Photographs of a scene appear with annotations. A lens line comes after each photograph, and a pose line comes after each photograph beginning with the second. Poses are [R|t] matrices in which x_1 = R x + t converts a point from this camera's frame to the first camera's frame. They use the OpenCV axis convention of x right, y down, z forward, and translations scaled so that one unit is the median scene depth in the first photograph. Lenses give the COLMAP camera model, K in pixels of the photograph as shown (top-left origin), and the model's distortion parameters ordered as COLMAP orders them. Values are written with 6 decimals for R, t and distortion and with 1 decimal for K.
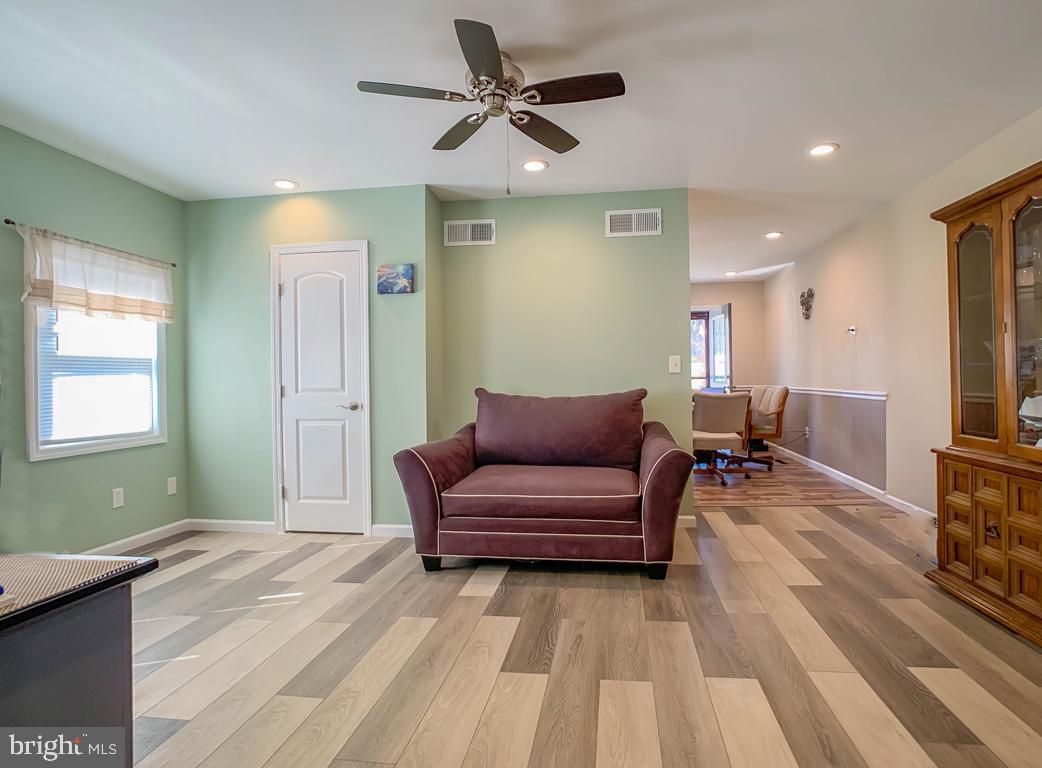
lens RADIAL K [[555.7, 0, 537.7], [0, 555.7, 371.4], [0, 0, 1]] dist [-0.049687, 0.014864]
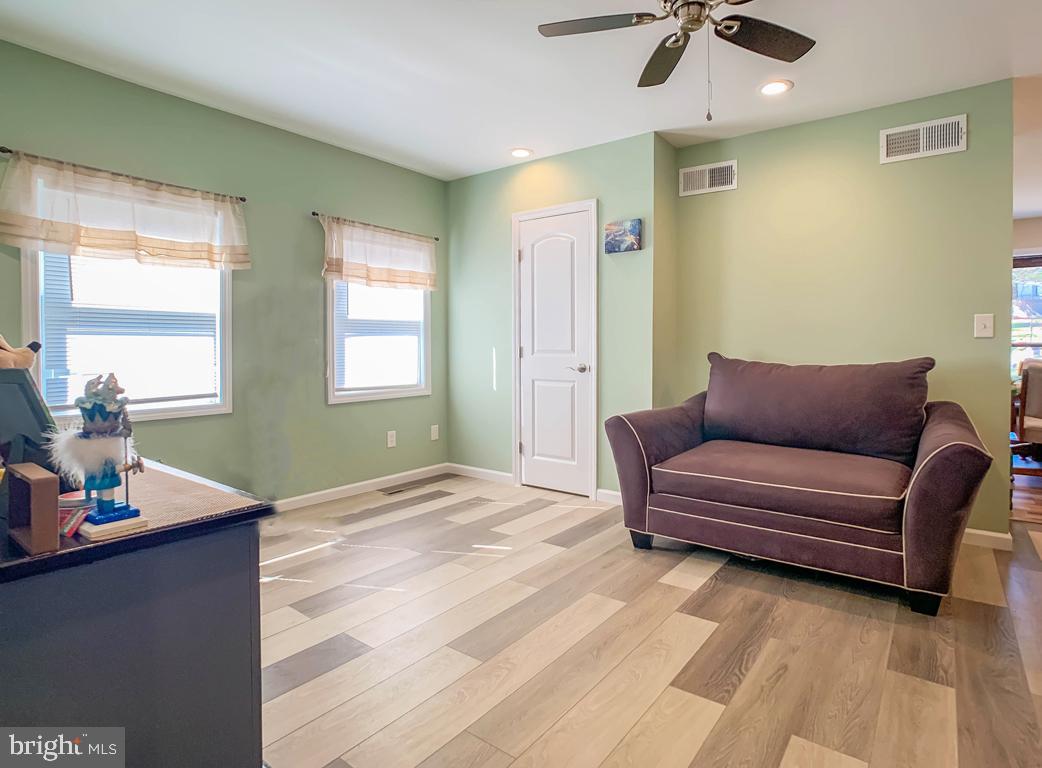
lens RADIAL K [[555.7, 0, 538.4], [0, 555.7, 349.7], [0, 0, 1]] dist [-0.049687, 0.014864]
pose [[0.875165, 0.017510, -0.483508, 0.093698], [-0.004195, 0.999582, 0.028607, 0.001613], [0.483807, -0.023007, 0.874872, 0.103870]]
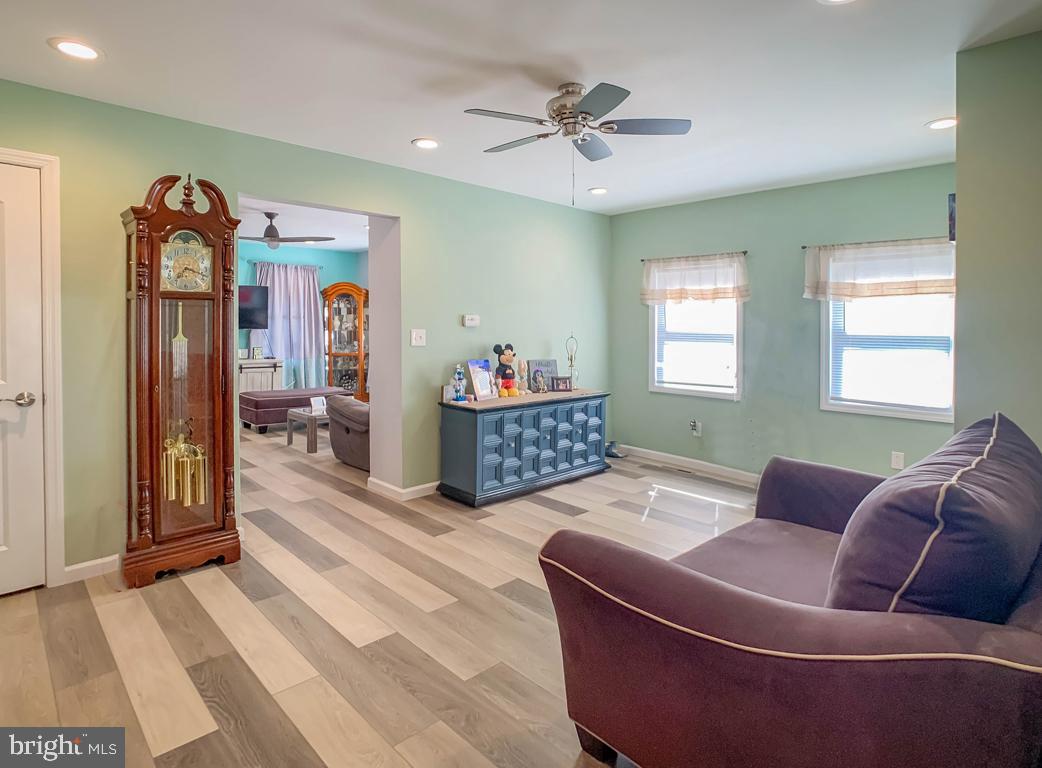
lens RADIAL K [[555.7, 0, 526.5], [0, 555.7, 333.5], [0, 0, 1]] dist [-0.049687, 0.014864]
pose [[-0.601939, 0.023940, -0.798183, 0.628762], [0.013612, 0.999713, 0.019719, -0.067267], [0.798426, 0.001004, -0.602092, 1.137983]]
